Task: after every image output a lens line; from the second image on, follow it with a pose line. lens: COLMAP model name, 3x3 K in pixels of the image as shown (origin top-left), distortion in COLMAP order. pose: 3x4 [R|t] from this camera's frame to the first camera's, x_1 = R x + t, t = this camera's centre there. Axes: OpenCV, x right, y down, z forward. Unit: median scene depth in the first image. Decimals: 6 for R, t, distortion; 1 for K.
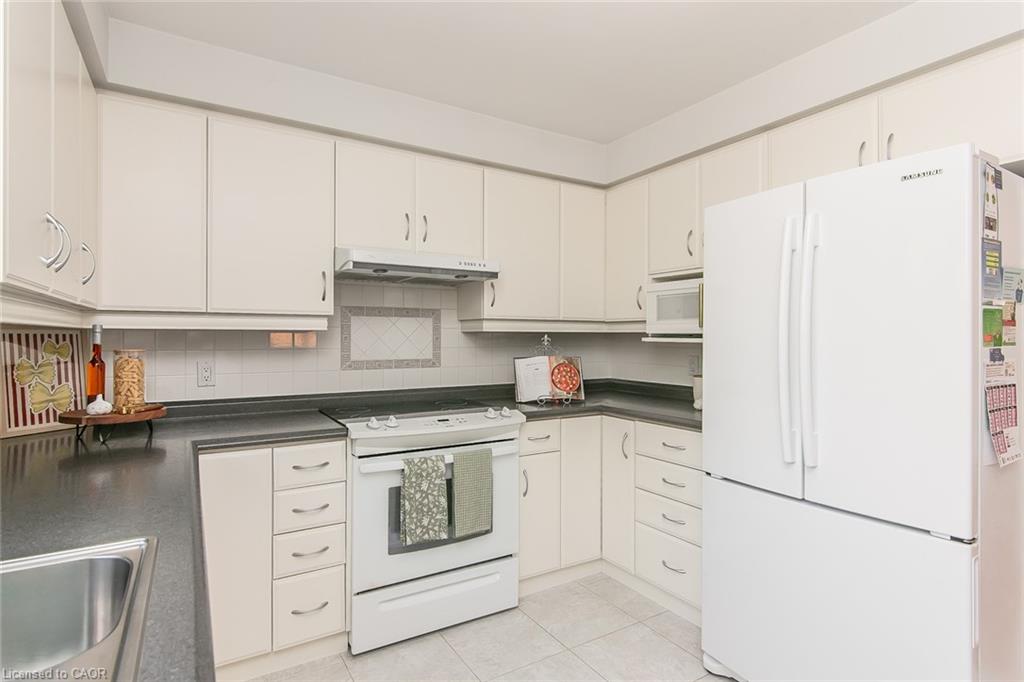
lens RADIAL K [[515.9, 0, 512.8], [0, 515.9, 339.0], [0, 0, 1]] dist [0.002221, -0.000920]
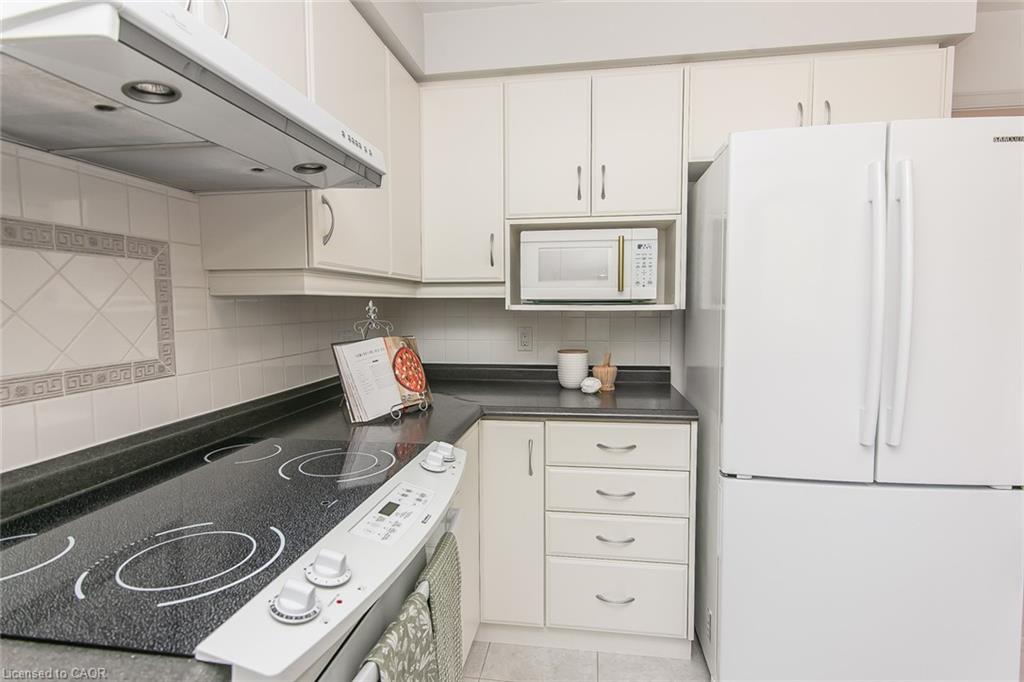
lens RADIAL K [[515.9, 0, 513.0], [0, 515.9, 340.6], [0, 0, 1]] dist [0.002221, -0.000920]
pose [[0.646593, -0.059757, 0.760491, -0.291172], [0.009085, 0.997460, 0.070653, -0.003645], [-0.762781, -0.038775, 0.645493, 0.507791]]
